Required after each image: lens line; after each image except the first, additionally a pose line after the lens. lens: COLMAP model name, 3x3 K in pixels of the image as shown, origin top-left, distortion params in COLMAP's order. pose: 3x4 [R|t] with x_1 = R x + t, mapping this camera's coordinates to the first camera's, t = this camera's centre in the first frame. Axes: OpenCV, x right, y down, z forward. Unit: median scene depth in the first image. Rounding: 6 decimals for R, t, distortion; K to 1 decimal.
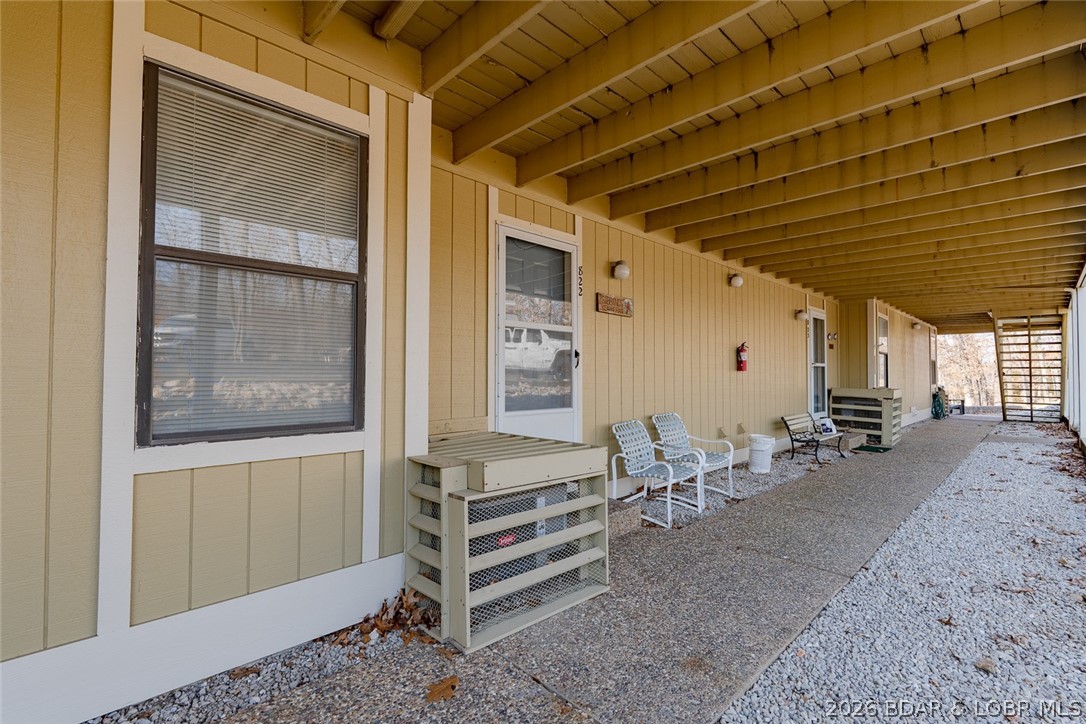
lens RADIAL K [[491.3, 0, 549.7], [0, 491.3, 361.9], [0, 0, 1]] dist [-0.004549, 0.001296]
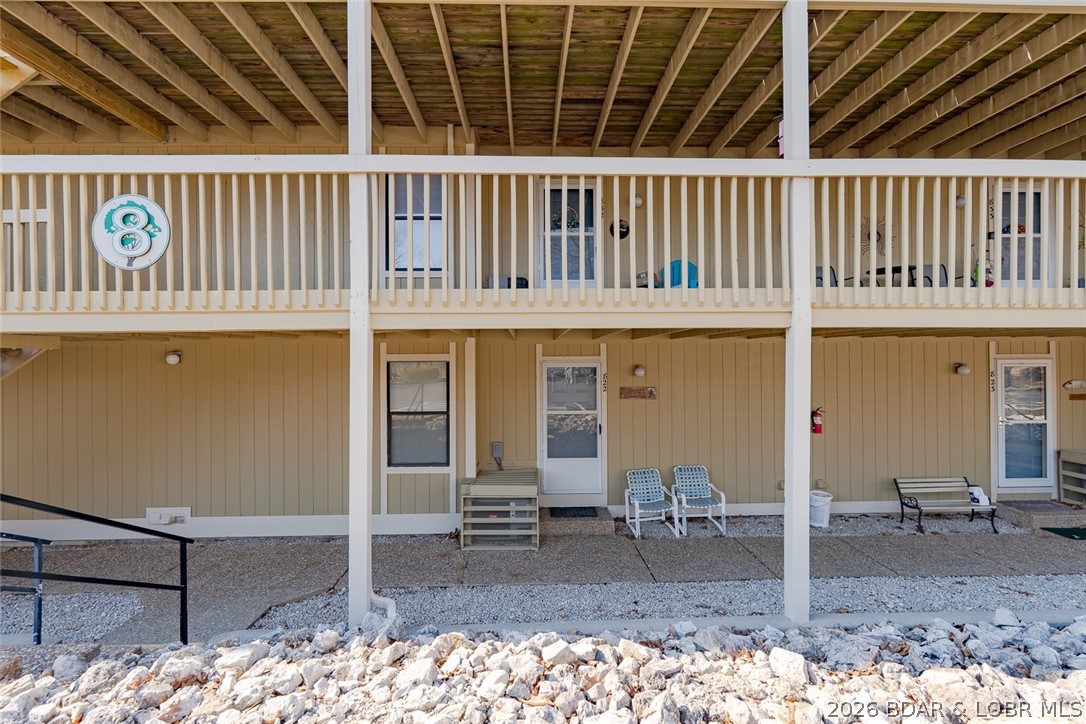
lens RADIAL K [[491.3, 0, 538.9], [0, 491.3, 361.6], [0, 0, 1]] dist [-0.004549, 0.001296]
pose [[0.732299, -0.007468, -0.680942, 1.622761], [0.023027, 0.999640, 0.013800, -0.411807], [0.680594, -0.025785, 0.732207, -0.593641]]
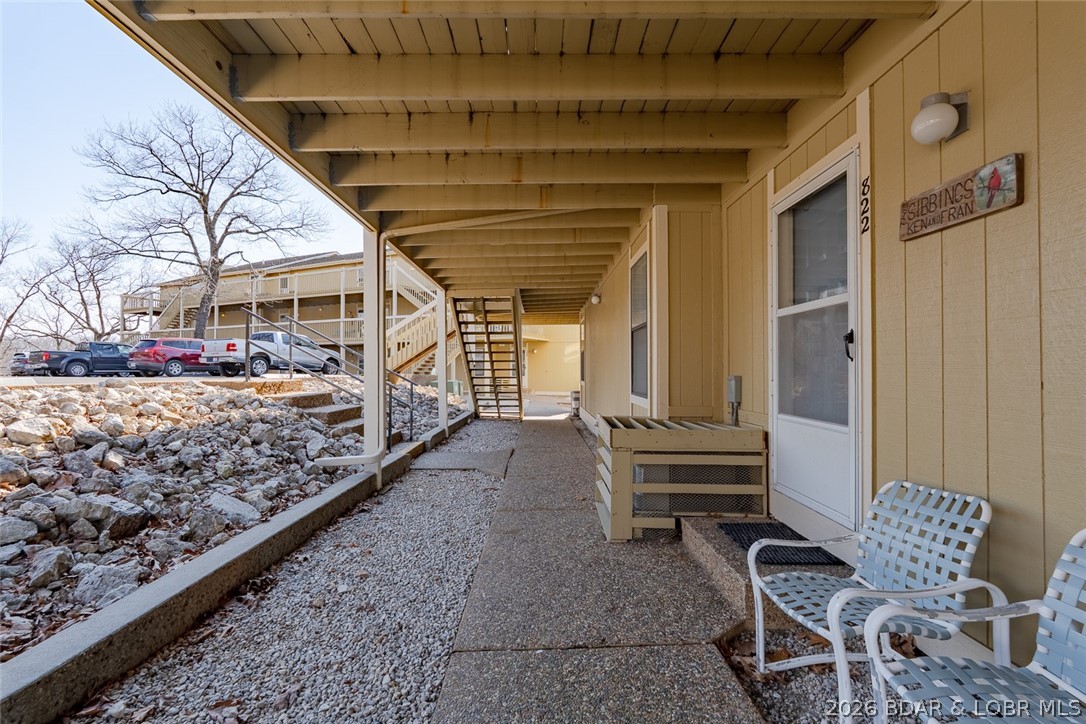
lens RADIAL K [[491.3, 0, 538.5], [0, 491.3, 366.2], [0, 0, 1]] dist [-0.004549, 0.001296]
pose [[-0.706332, -0.010223, -0.707807, 1.125515], [0.011121, 0.999612, -0.025535, 0.047318], [0.707793, -0.025908, -0.705944, 1.752998]]
